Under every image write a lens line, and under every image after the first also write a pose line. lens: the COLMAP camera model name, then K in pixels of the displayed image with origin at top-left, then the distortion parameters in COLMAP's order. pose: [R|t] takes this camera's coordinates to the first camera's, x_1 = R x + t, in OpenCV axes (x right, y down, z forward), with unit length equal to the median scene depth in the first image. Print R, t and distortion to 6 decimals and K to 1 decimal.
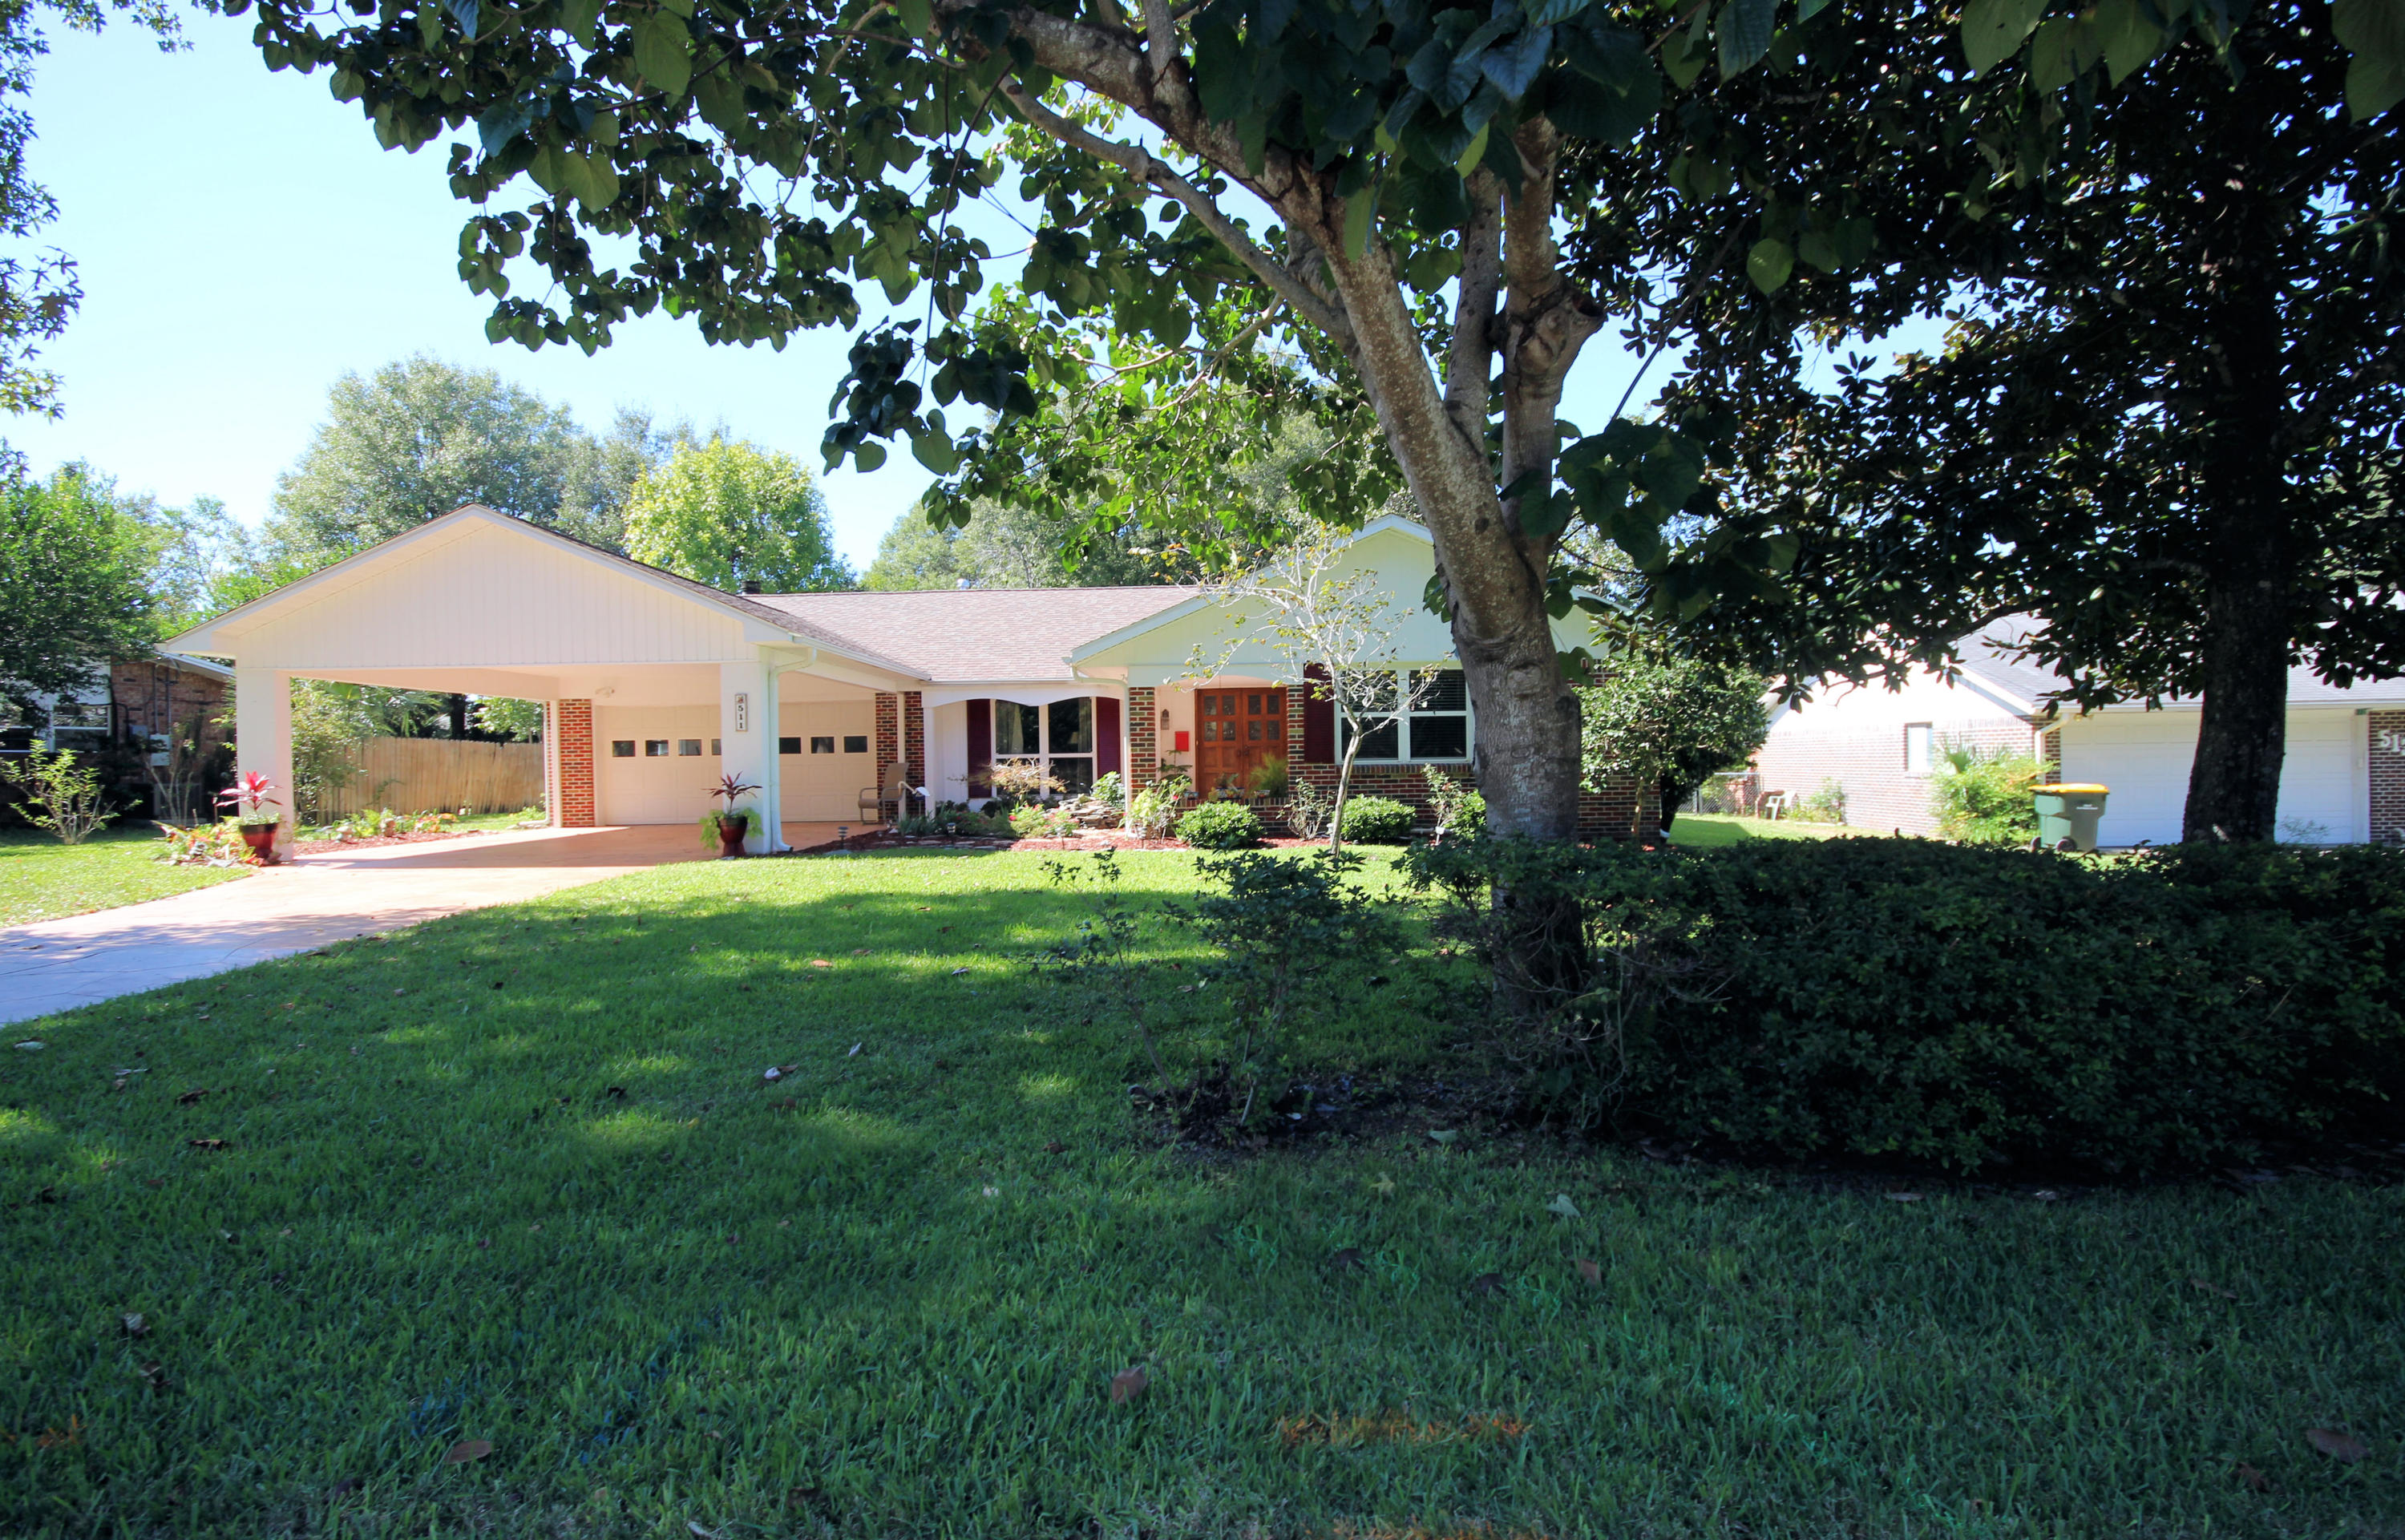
lens RADIAL K [[1149.9, 0, 1192.2], [0, 1149.9, 773.1], [0, 0, 1]] dist [0.009611, -0.010652]
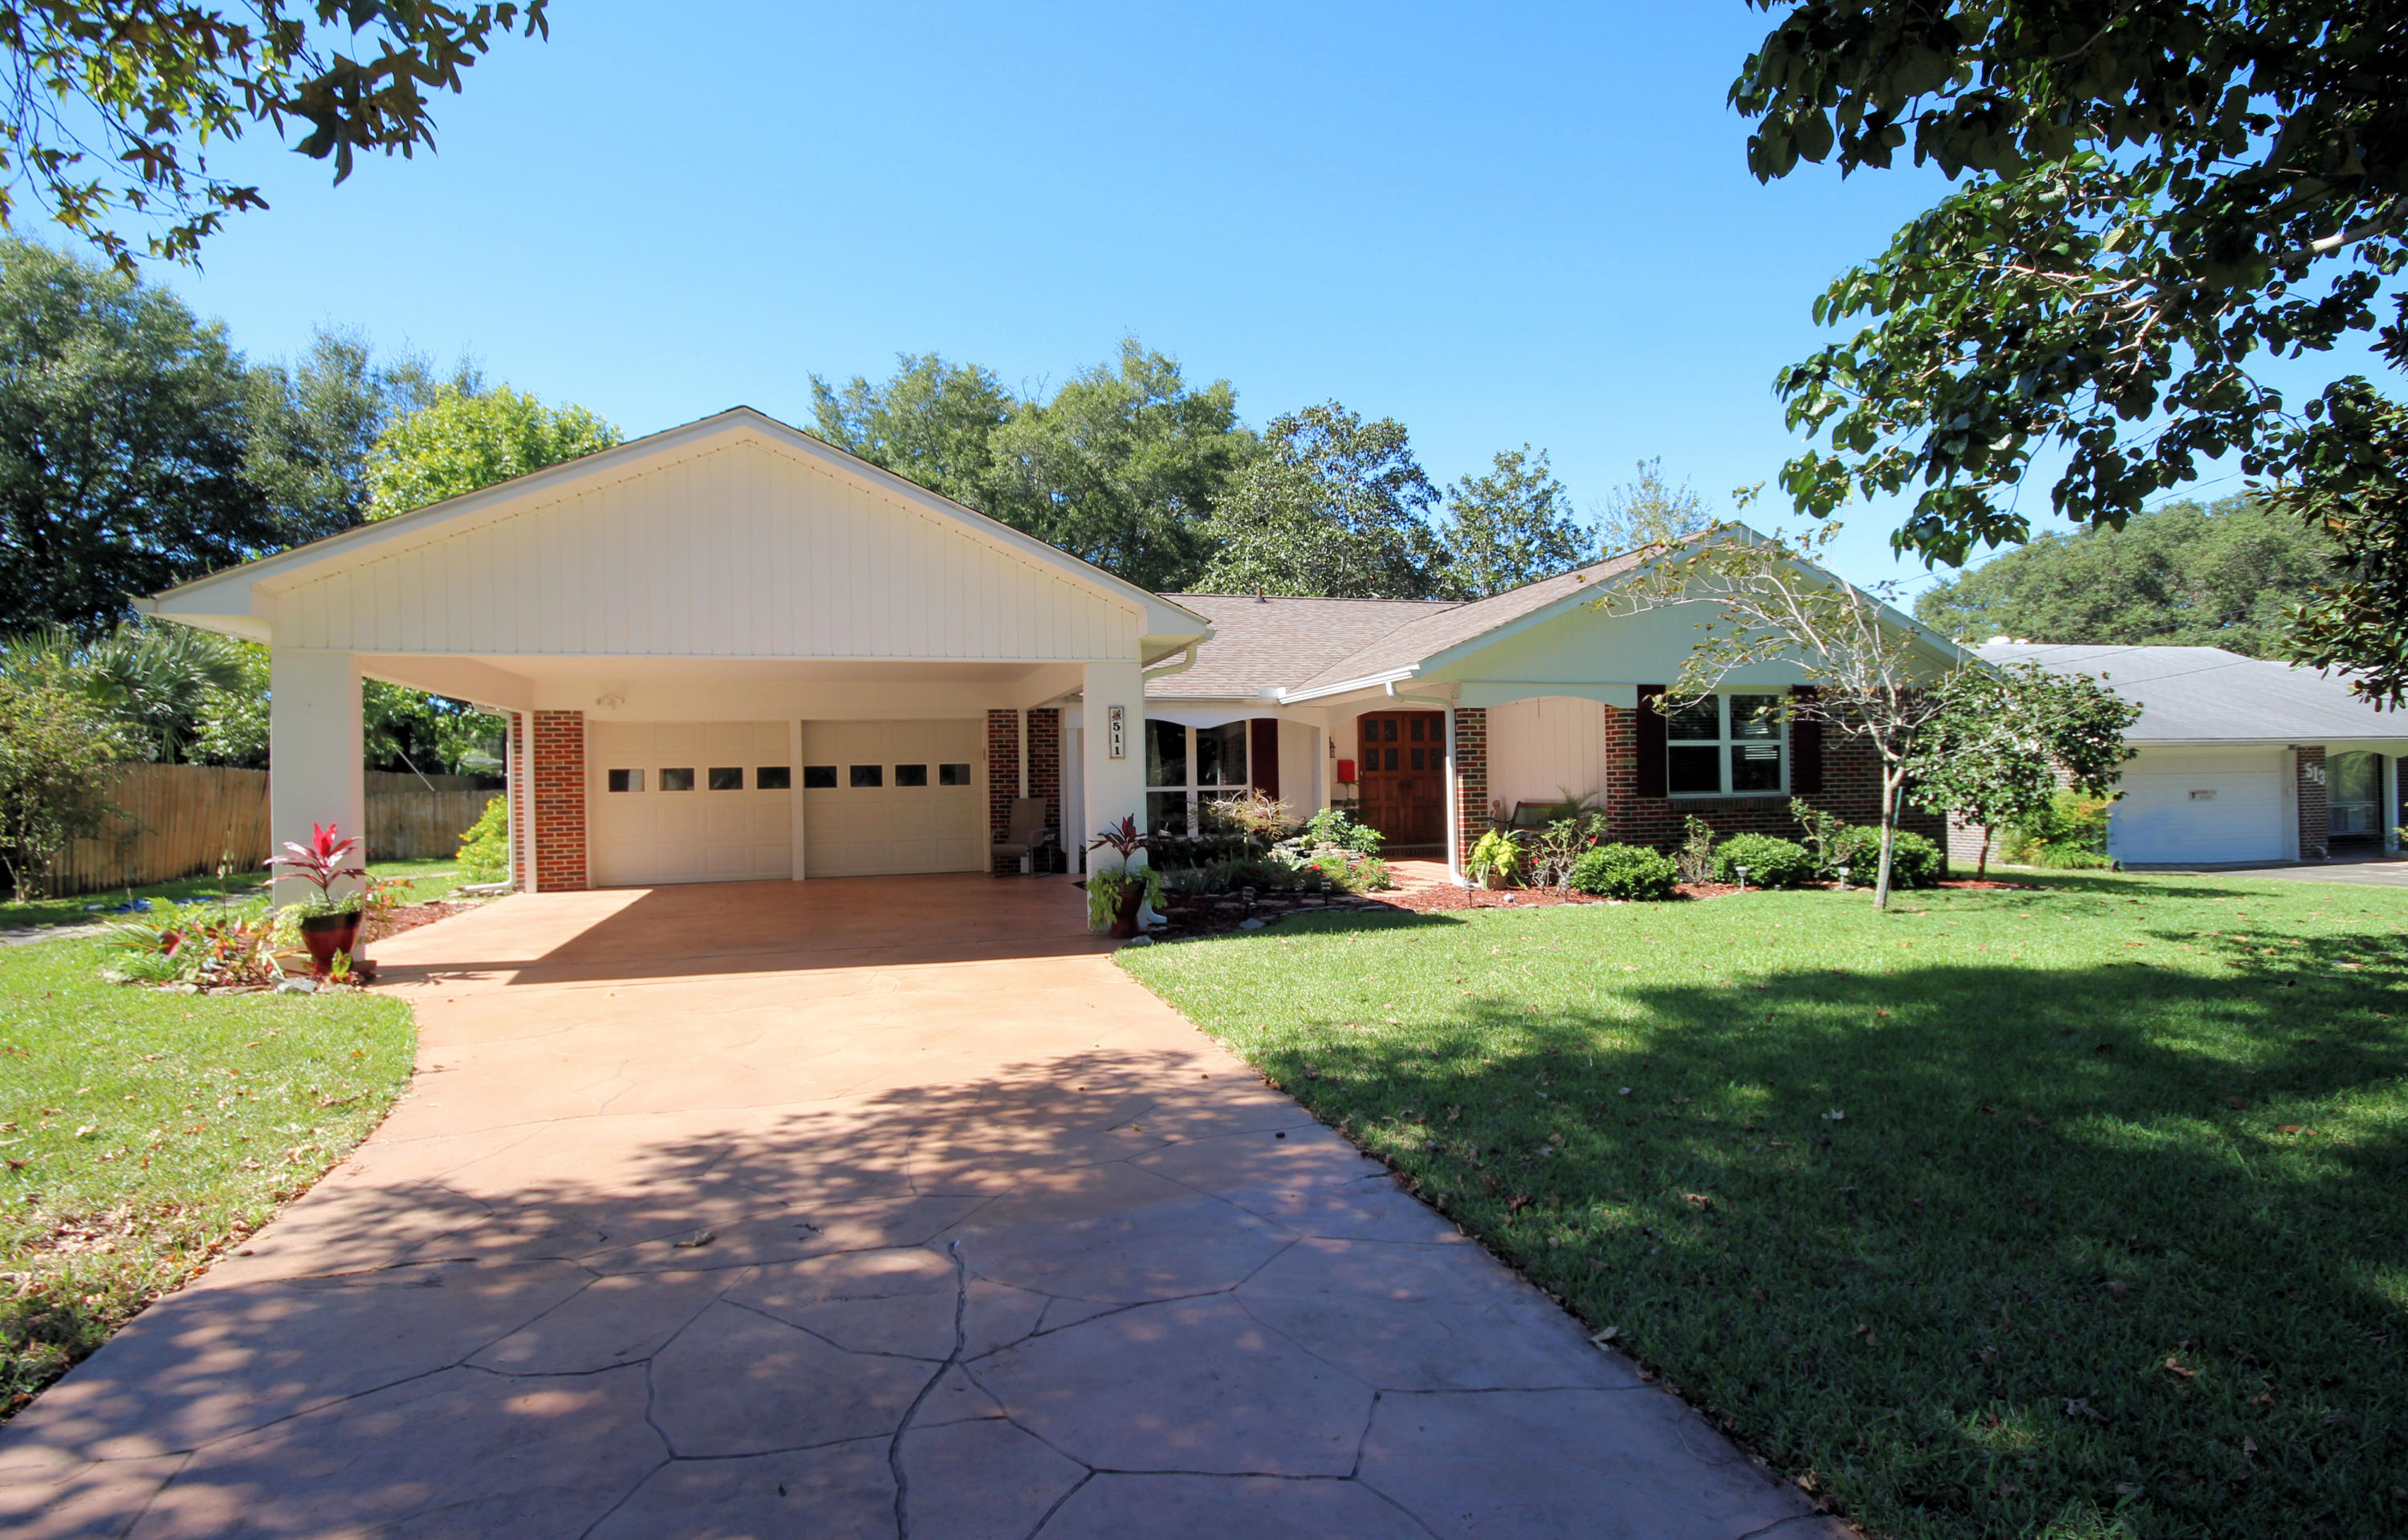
lens RADIAL K [[1151.2, 0, 1203.3], [0, 1151.2, 783.1], [0, 0, 1]] dist [0.009611, -0.010652]
pose [[0.951717, -0.001632, 0.306973, -0.464048], [0.006104, 0.999889, -0.013609, -0.009140], [-0.306917, 0.014825, 0.951621, 0.247167]]
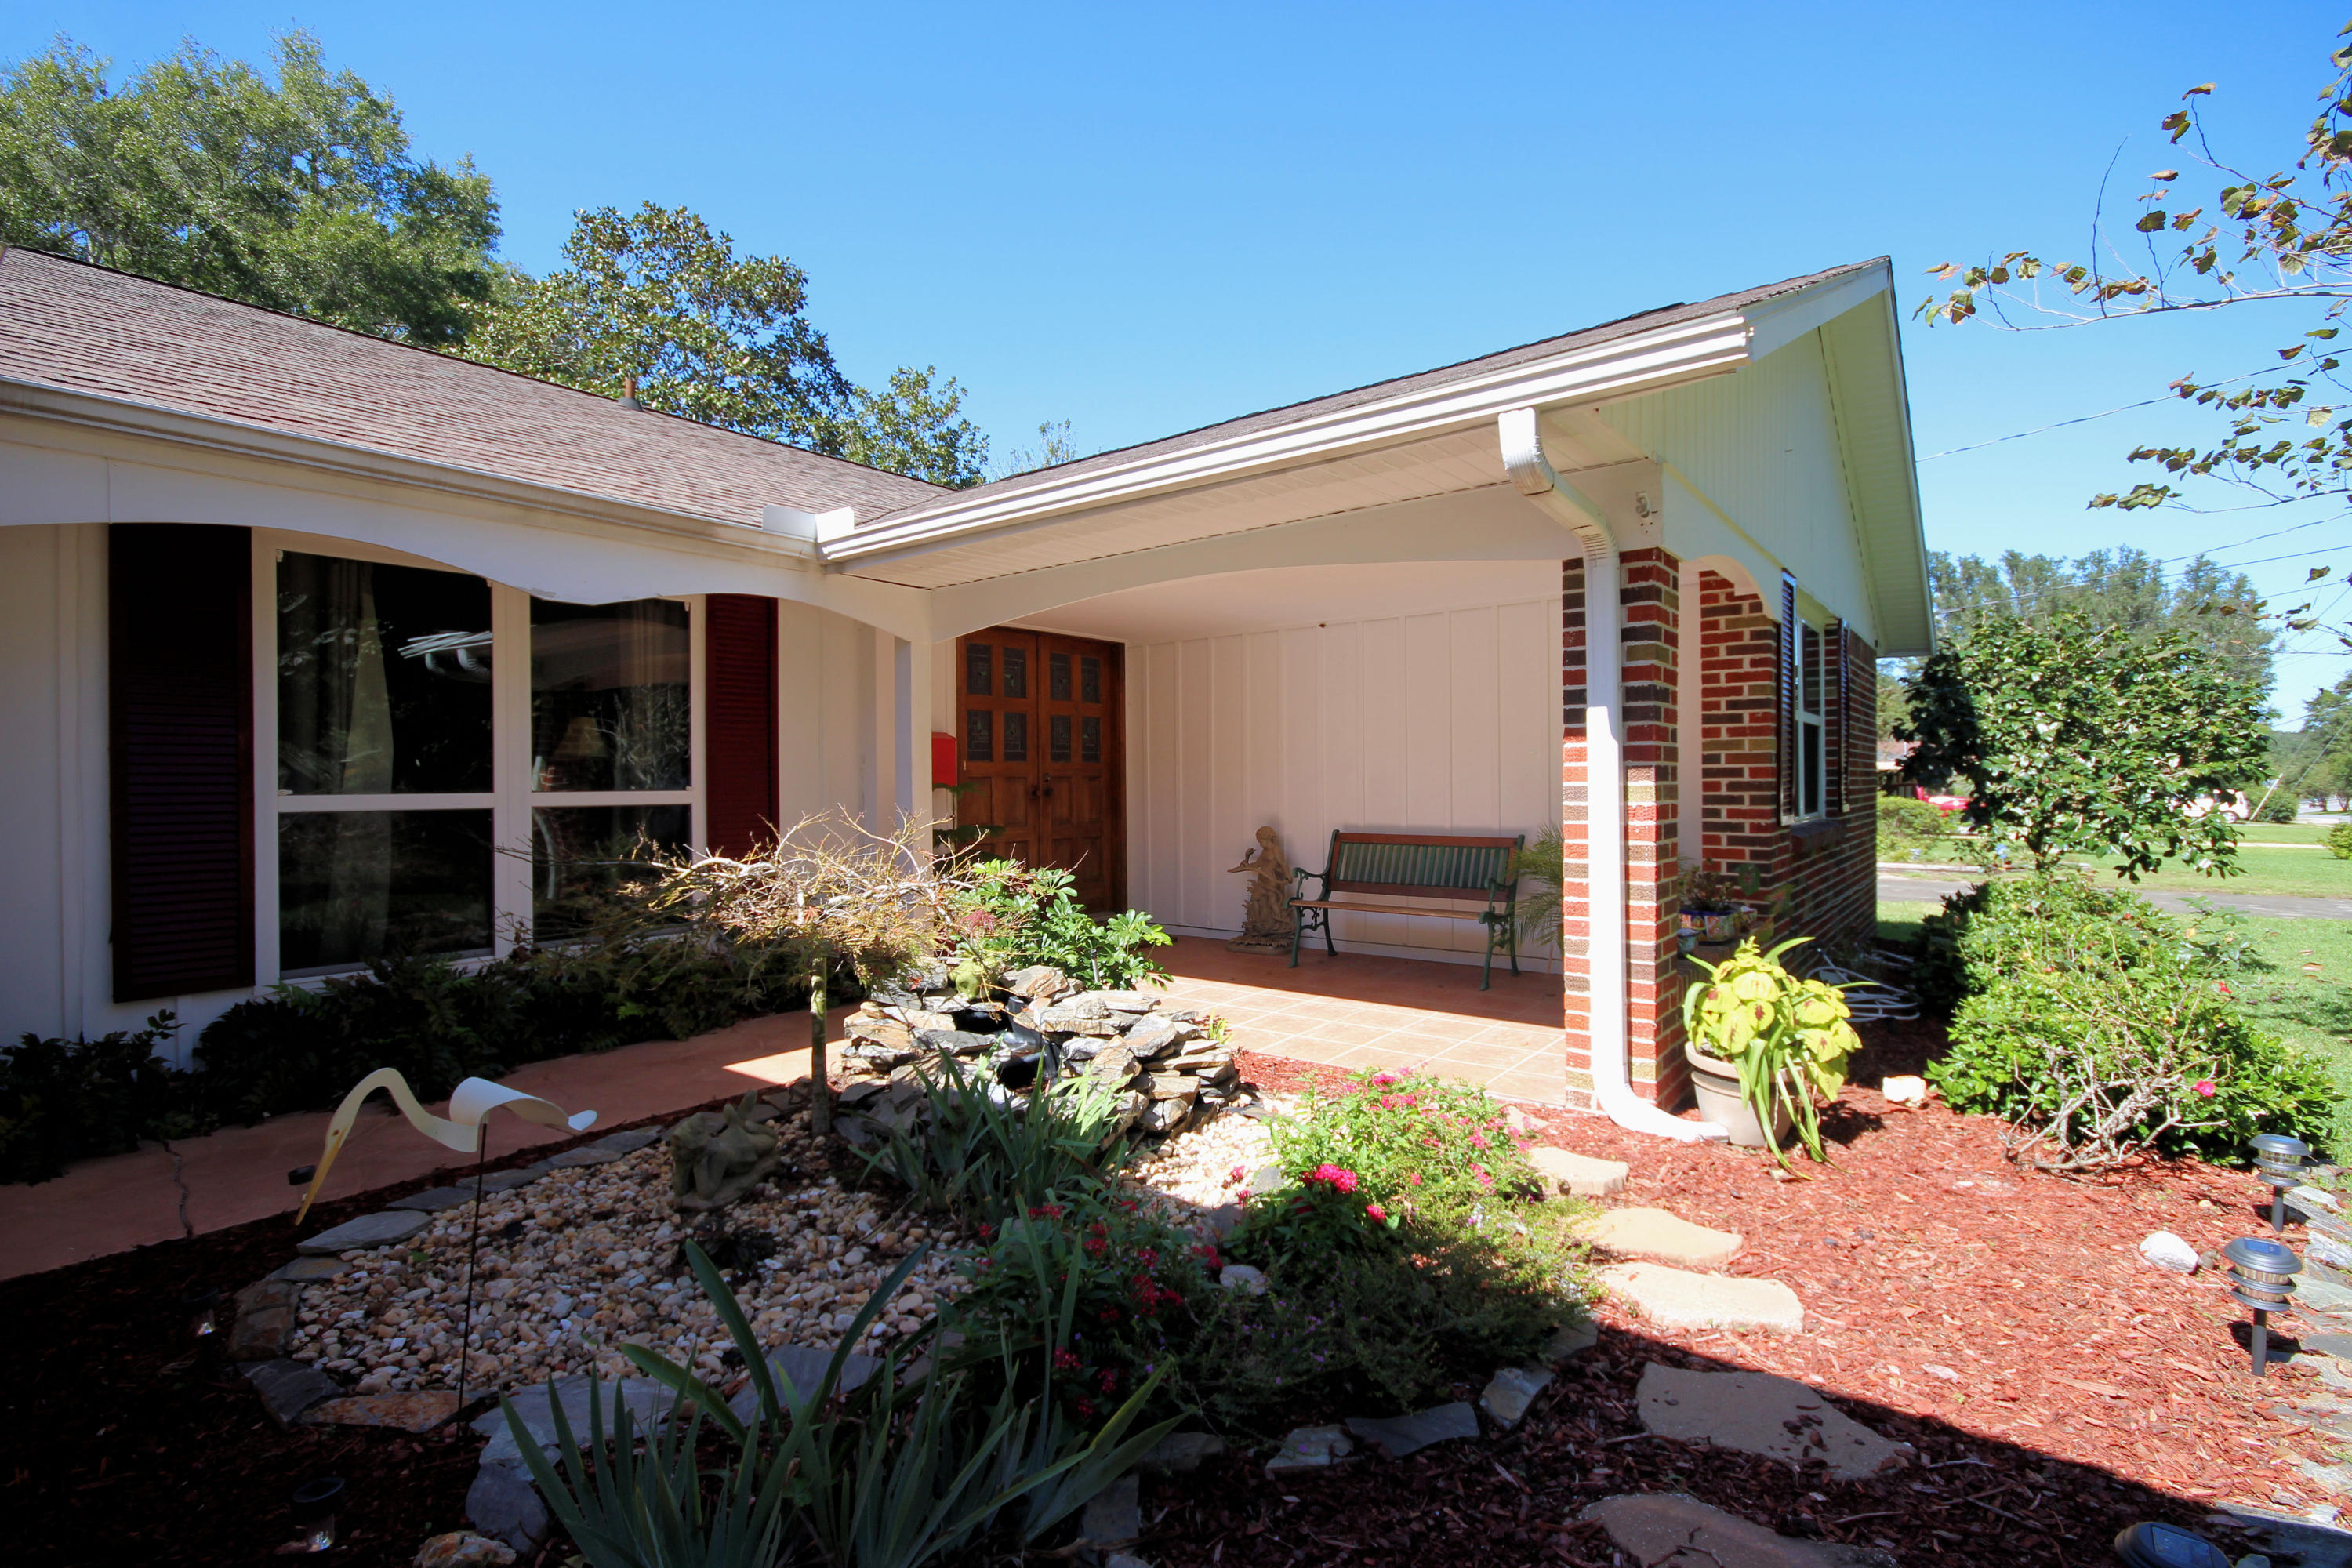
lens RADIAL K [[1083.5, 0, 1189.5], [0, 1083.5, 790.0], [0, 0, 1]] dist [-0.004210, 0.000189]
pose [[0.590883, 0.005252, 0.806740, -0.290597], [0.003930, 0.999948, -0.009389, -0.017628], [-0.806748, 0.008719, 0.590832, 0.893739]]
